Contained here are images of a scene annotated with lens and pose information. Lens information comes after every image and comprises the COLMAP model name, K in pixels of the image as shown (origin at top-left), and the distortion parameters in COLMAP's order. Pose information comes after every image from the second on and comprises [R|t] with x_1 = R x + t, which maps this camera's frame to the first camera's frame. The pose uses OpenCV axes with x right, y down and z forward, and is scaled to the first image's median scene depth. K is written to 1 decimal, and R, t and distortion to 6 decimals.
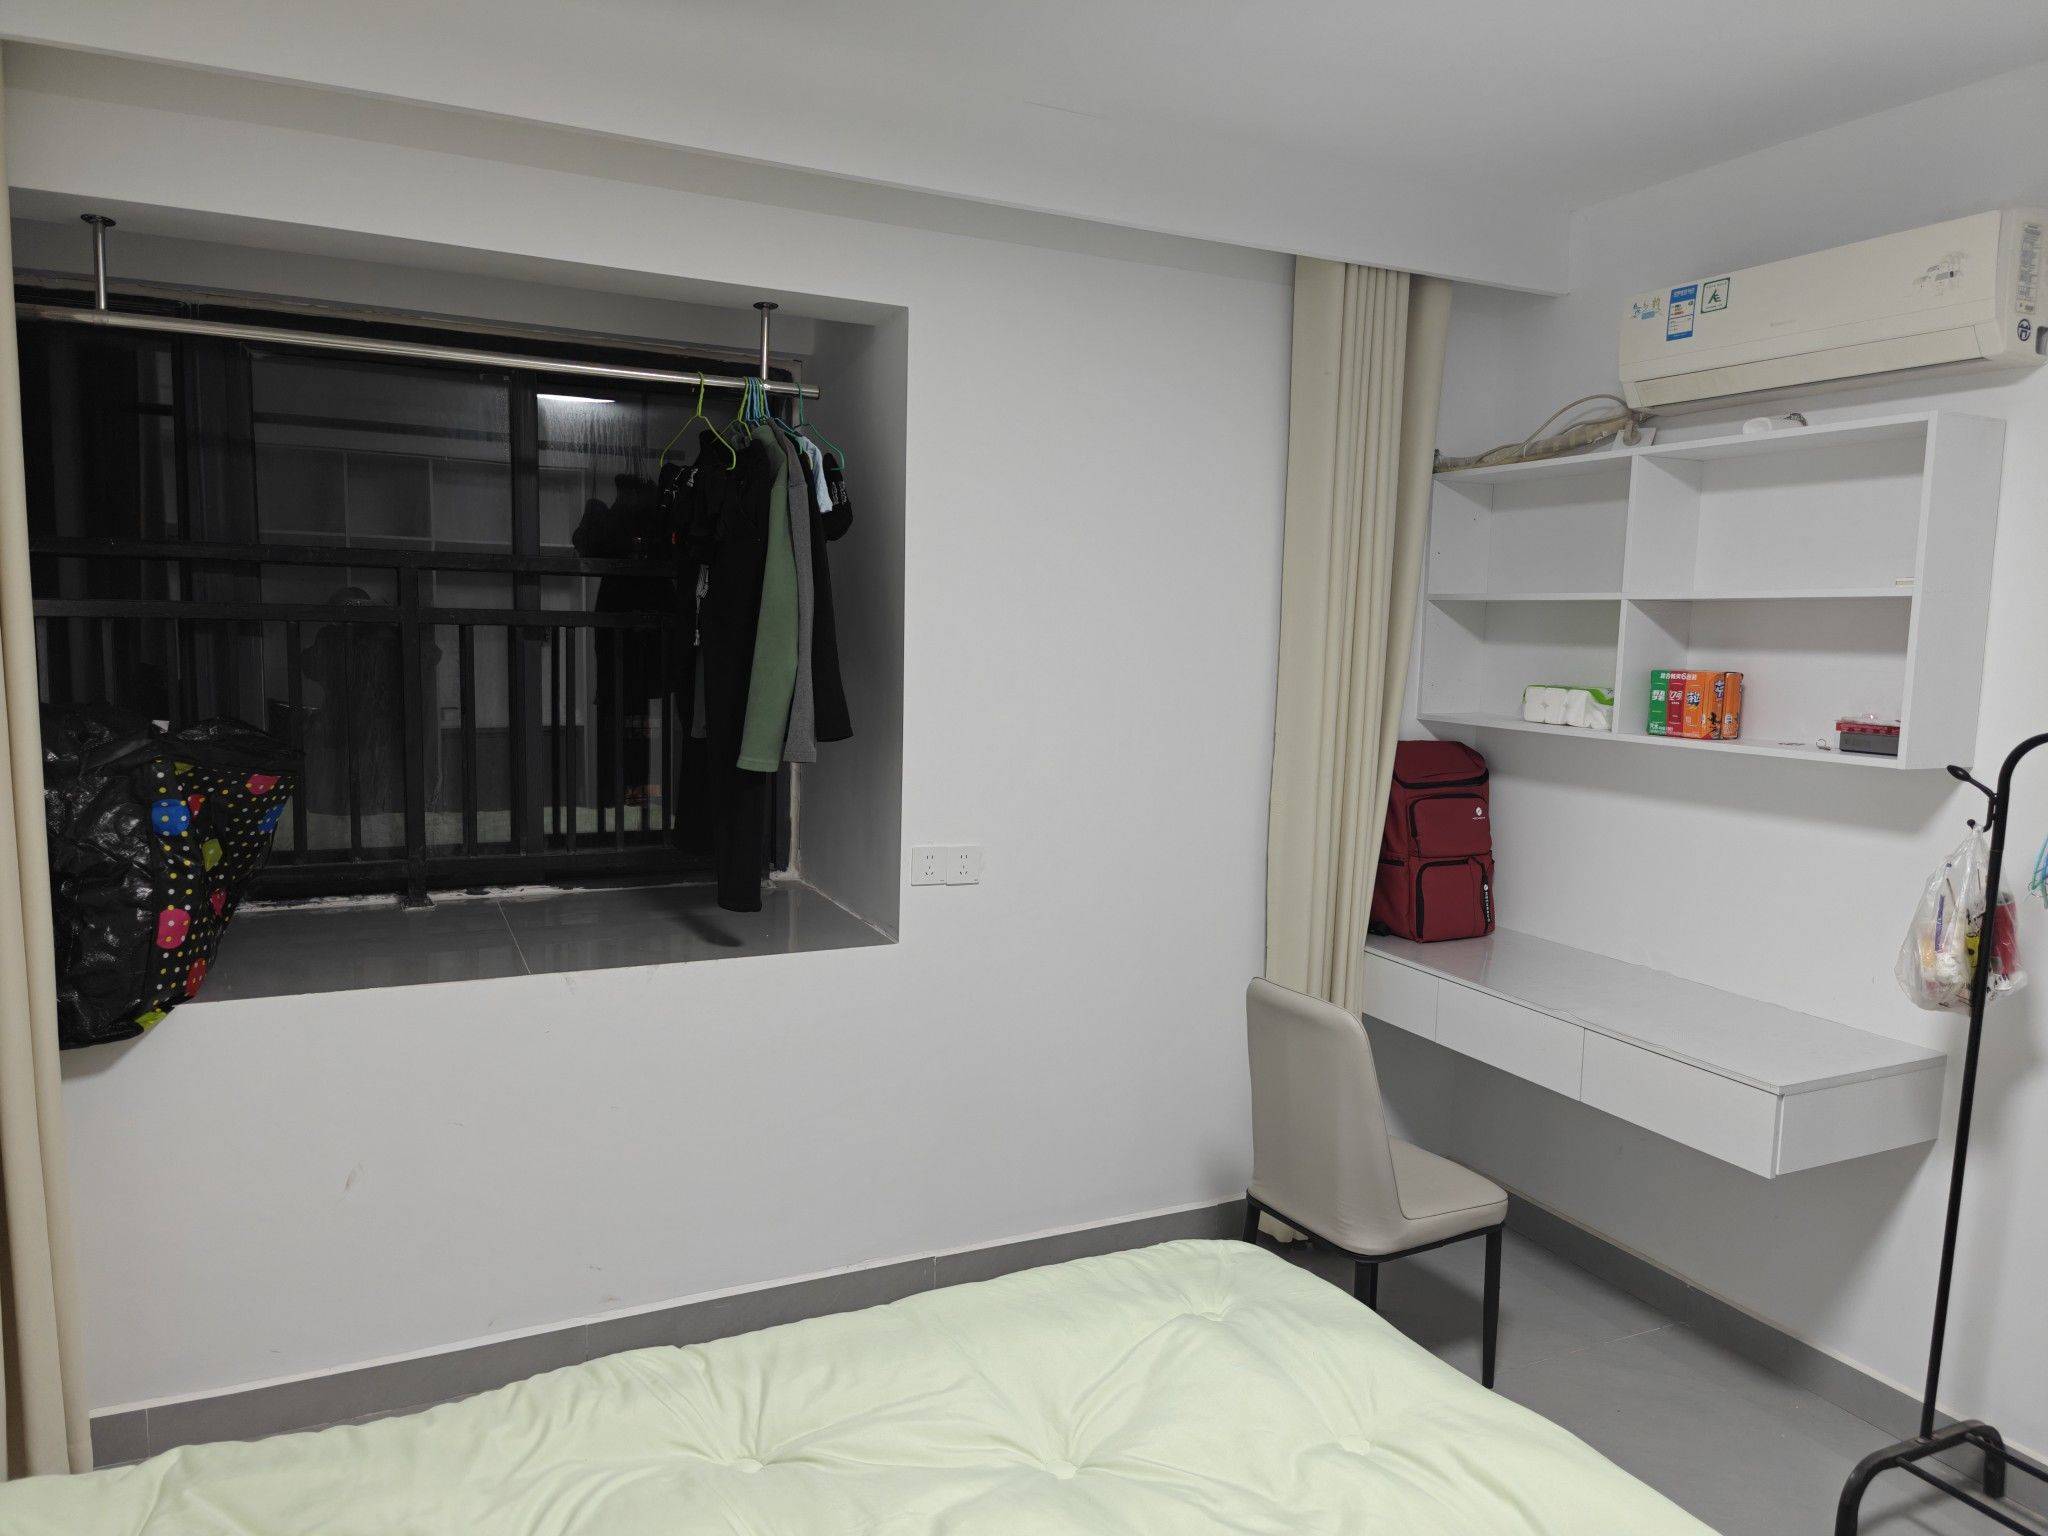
lens RADIAL K [[1401.1, 0, 1024.0], [0, 1401.1, 768.0], [0, 0, 1]] dist [0.033897, -0.045681]
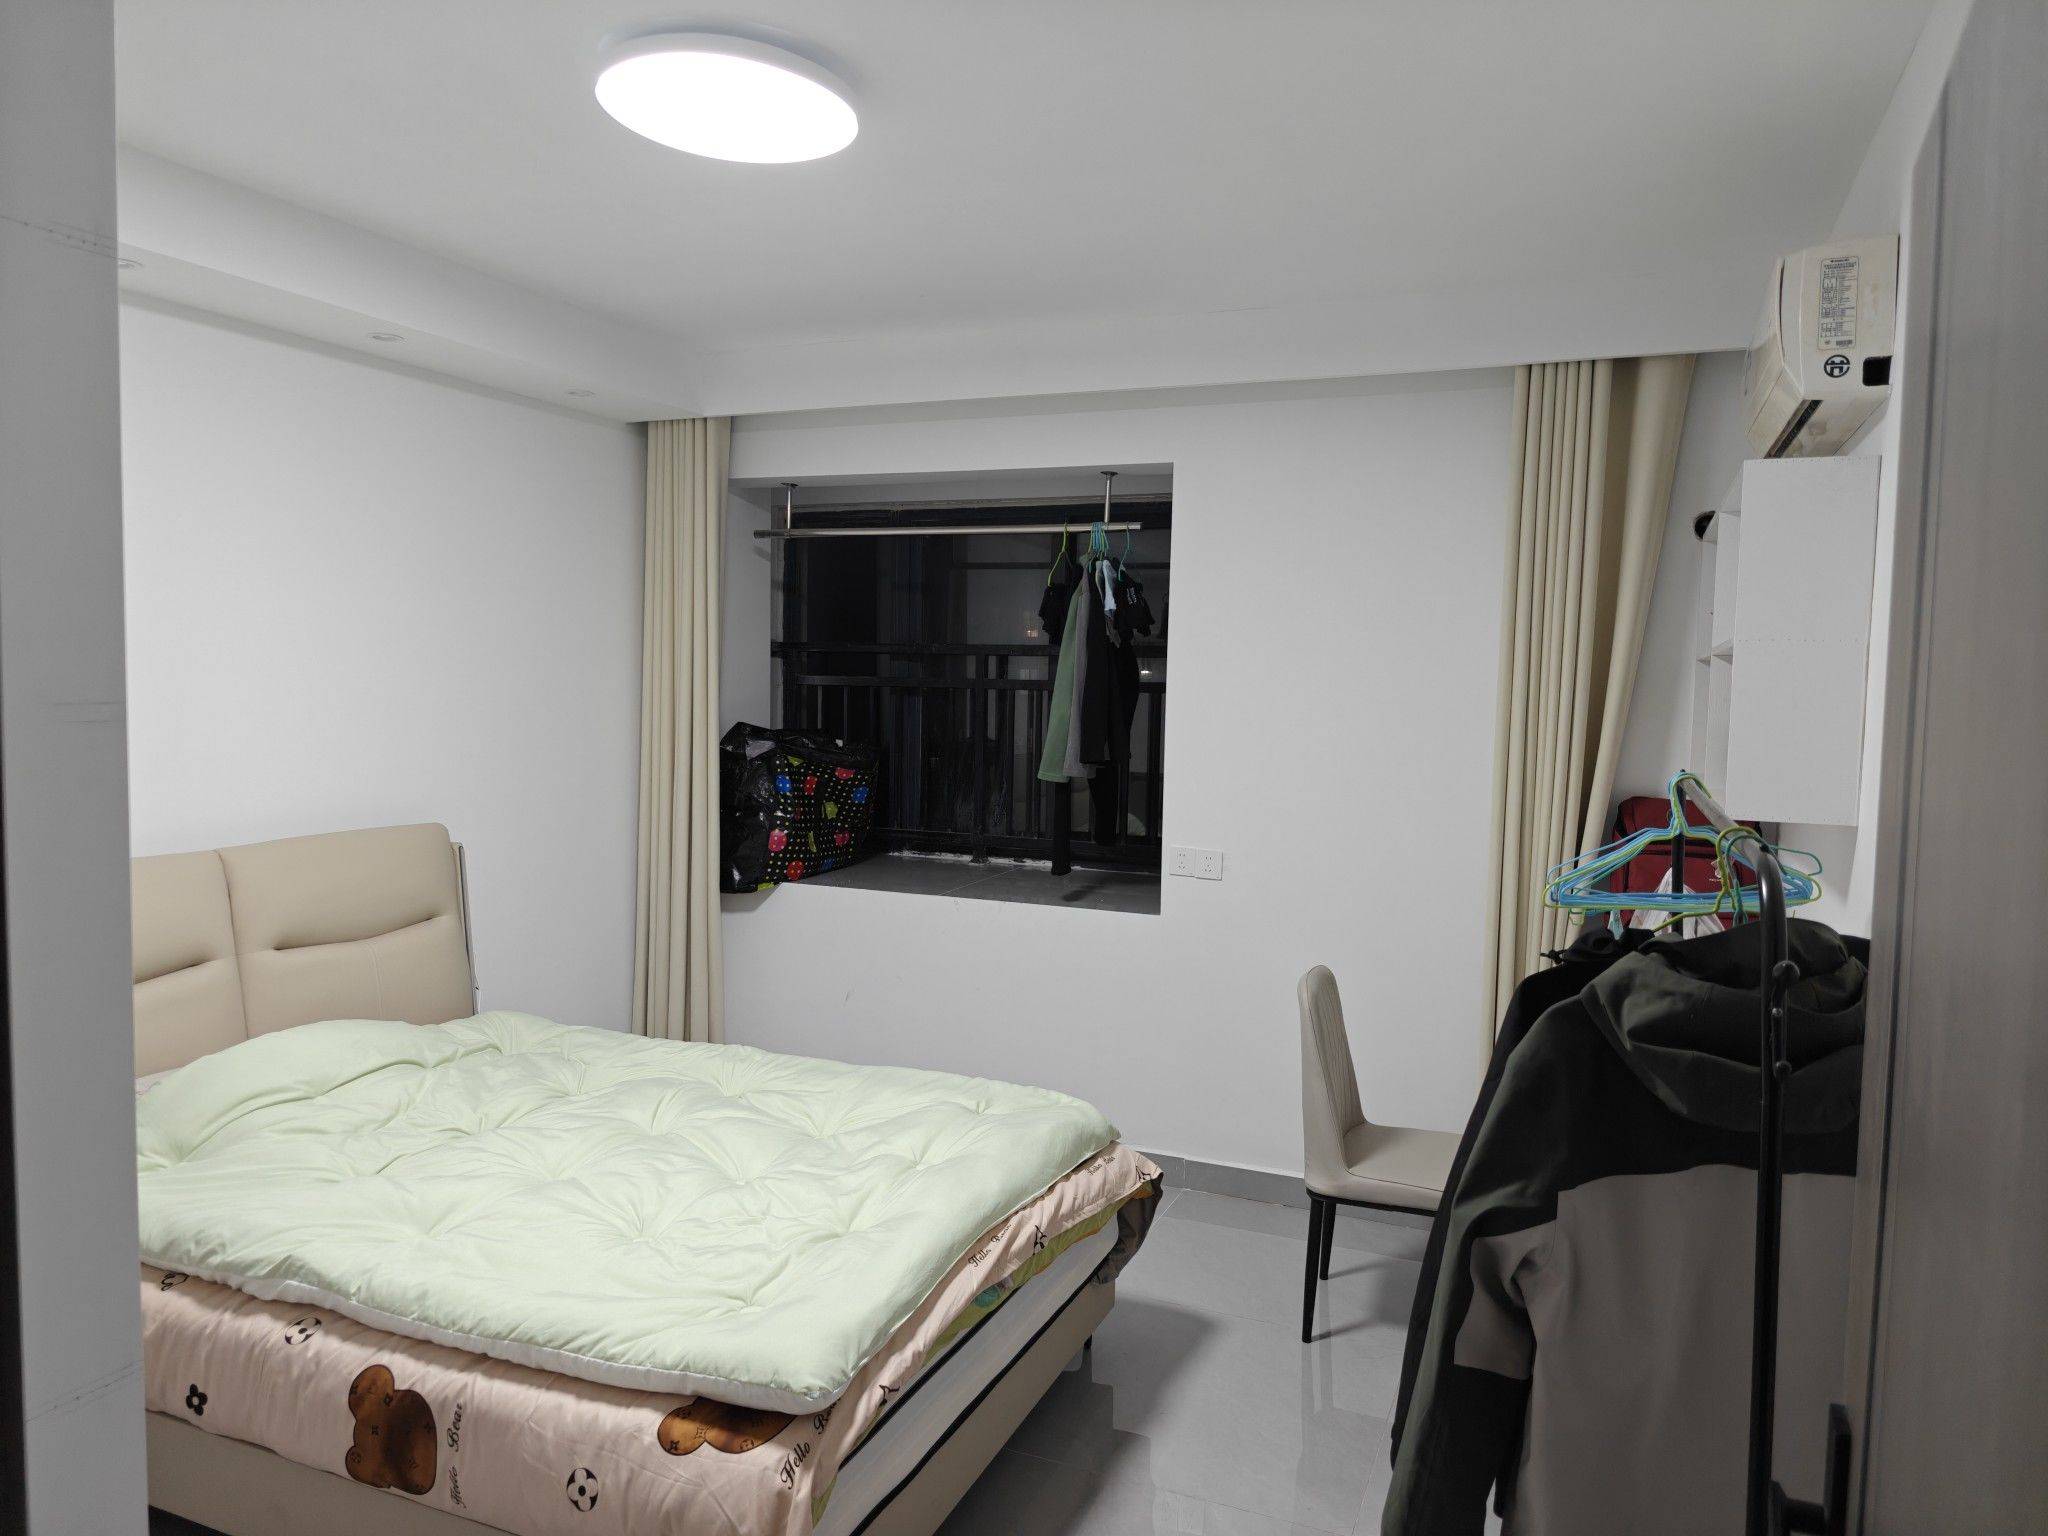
lens RADIAL K [[1401.1, 0, 1024.0], [0, 1401.1, 768.0], [0, 0, 1]] dist [0.033897, -0.045681]
pose [[0.653474, 0.037620, -0.756014, 0.953661], [-0.082032, 0.996402, -0.021324, 0.022897], [0.752491, 0.075952, 0.654208, -0.018899]]
